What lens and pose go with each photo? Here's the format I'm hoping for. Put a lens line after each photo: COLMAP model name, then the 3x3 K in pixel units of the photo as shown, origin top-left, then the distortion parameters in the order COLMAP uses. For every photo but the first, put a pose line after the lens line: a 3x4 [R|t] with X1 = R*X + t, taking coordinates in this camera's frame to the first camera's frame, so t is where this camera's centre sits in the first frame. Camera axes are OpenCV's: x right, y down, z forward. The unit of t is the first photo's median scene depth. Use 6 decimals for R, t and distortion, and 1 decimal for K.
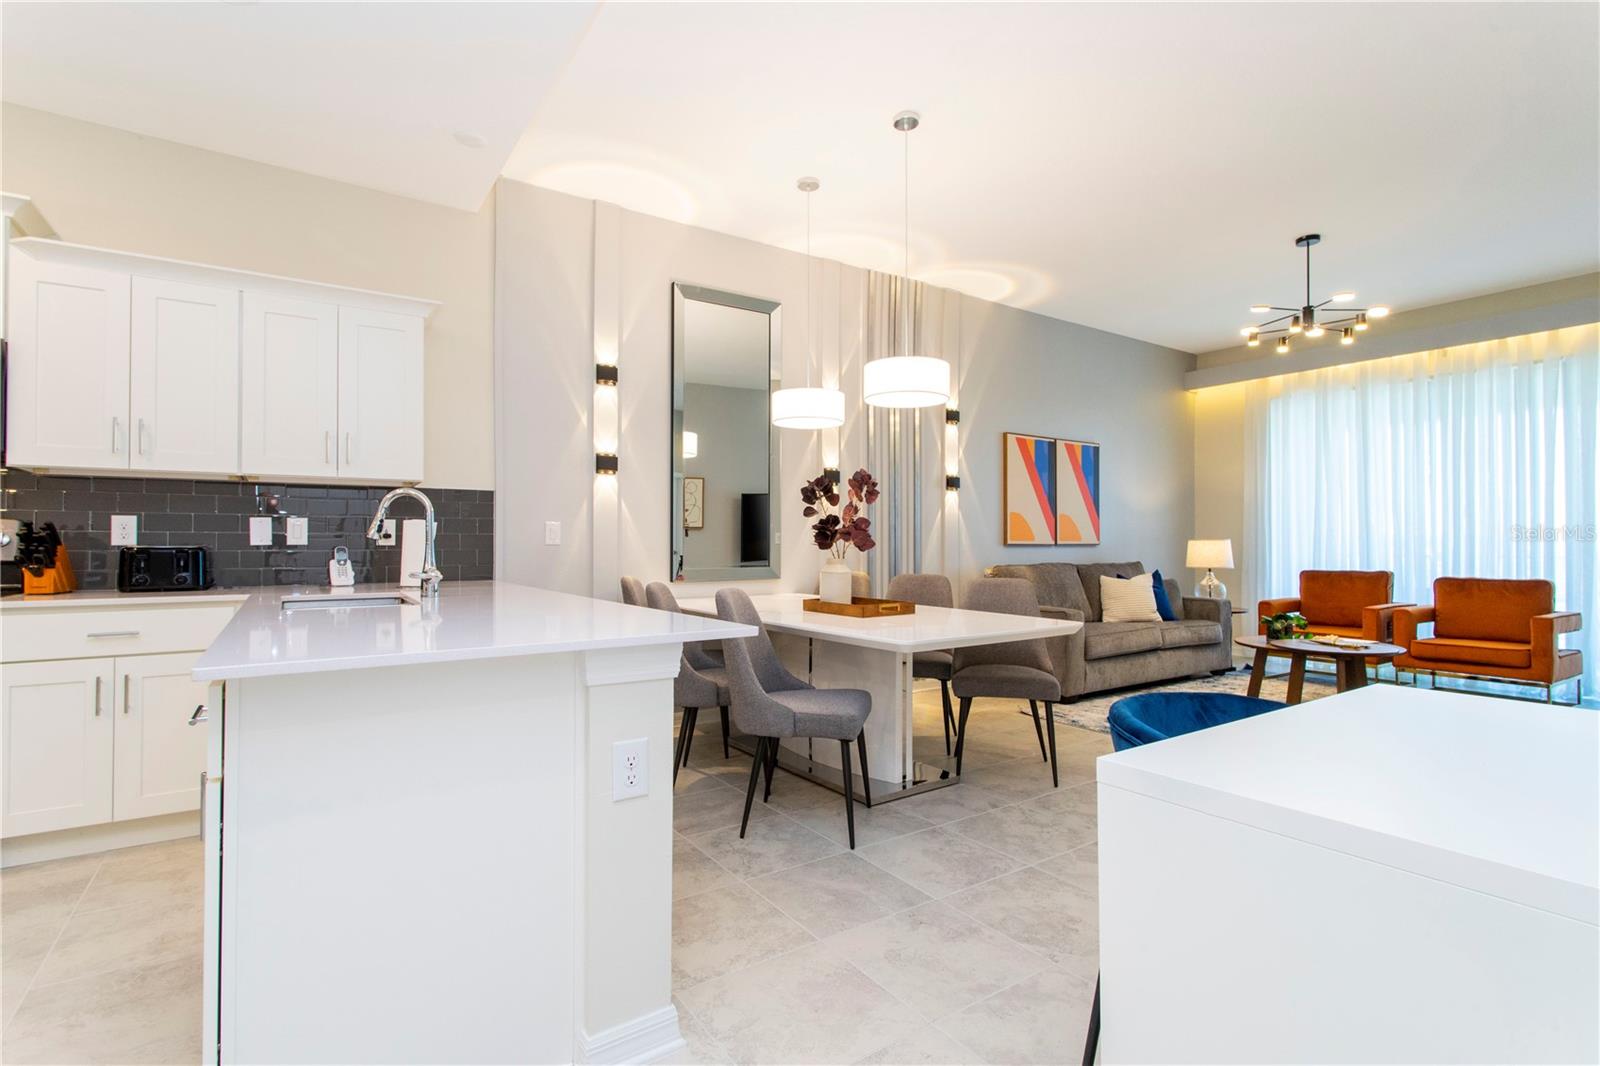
lens RADIAL K [[767.5, 0, 800.7], [0, 767.5, 534.6], [0, 0, 1]] dist [-0.007825, 0.001139]
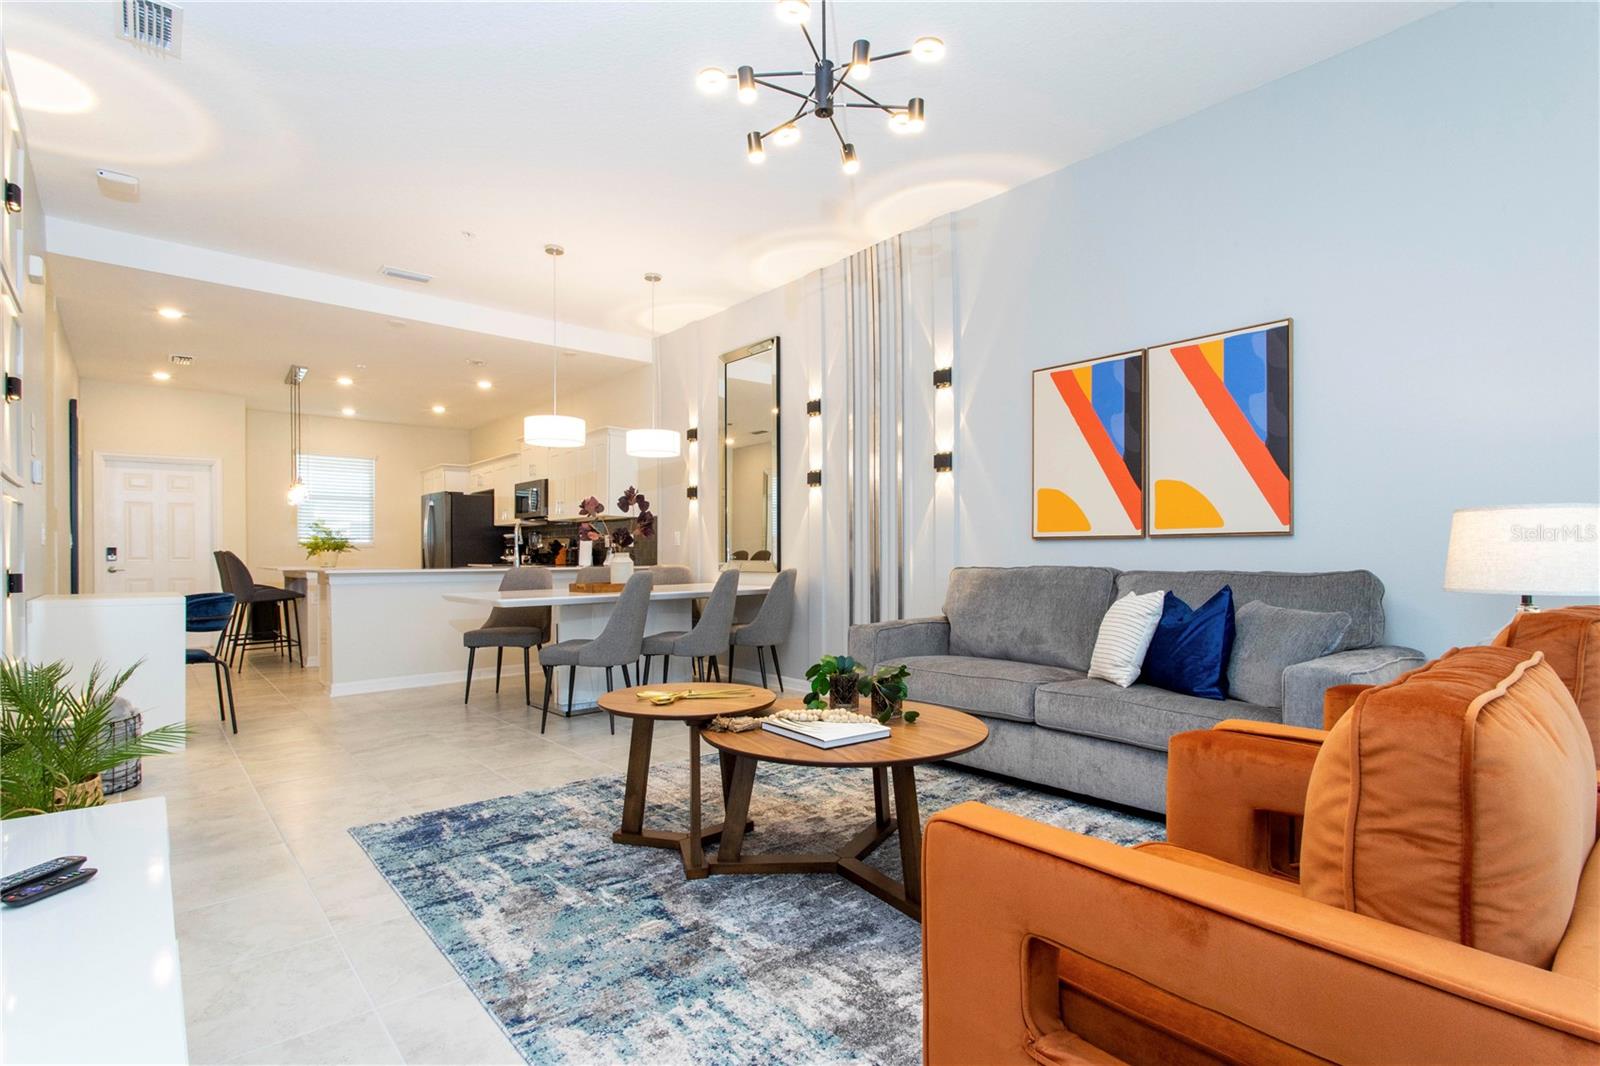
lens RADIAL K [[771.5, 0, 779.7], [0, 771.5, 552.3], [0, 0, 1]] dist [-0.020240, 0.025788]
pose [[0.105752, -0.003456, -0.994387, 1.303596], [0.015025, 0.999885, -0.001877, 0.033329], [0.994279, -0.014742, 0.105792, 1.006866]]
